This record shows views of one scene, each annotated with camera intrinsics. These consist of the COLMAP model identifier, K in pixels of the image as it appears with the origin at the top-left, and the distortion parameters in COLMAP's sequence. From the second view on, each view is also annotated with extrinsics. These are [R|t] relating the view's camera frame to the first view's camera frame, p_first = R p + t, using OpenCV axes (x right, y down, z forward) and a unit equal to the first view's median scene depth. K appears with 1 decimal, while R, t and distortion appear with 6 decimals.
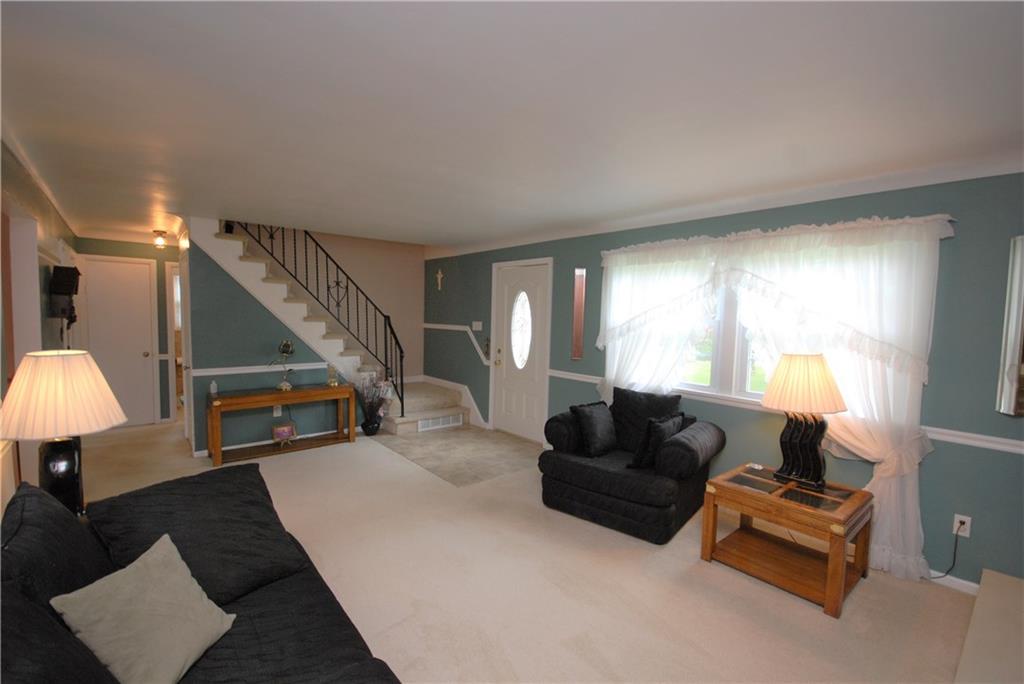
lens RADIAL K [[452.3, 0, 511.9], [0, 452.3, 345.7], [0, 0, 1]] dist [-0.000621, -0.000412]
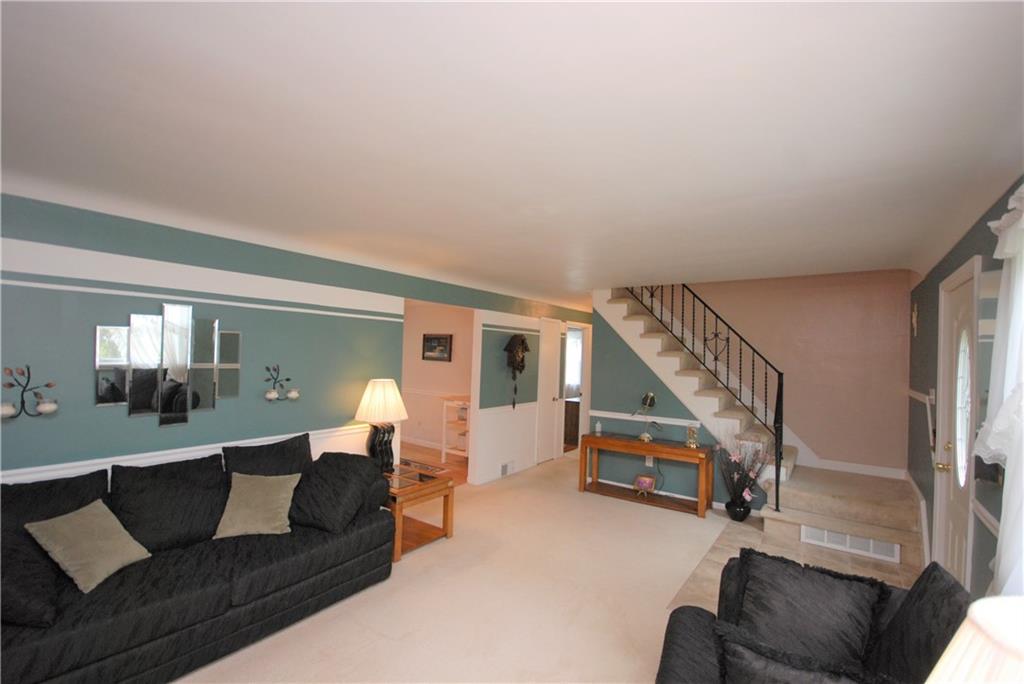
lens RADIAL K [[452.3, 0, 513.0], [0, 452.3, 342.6], [0, 0, 1]] dist [-0.000621, -0.000412]
pose [[0.238196, -0.038810, -0.970441, 0.411809], [-0.093513, 0.993642, -0.062690, -0.029836], [0.966705, 0.105681, 0.233052, 0.421195]]
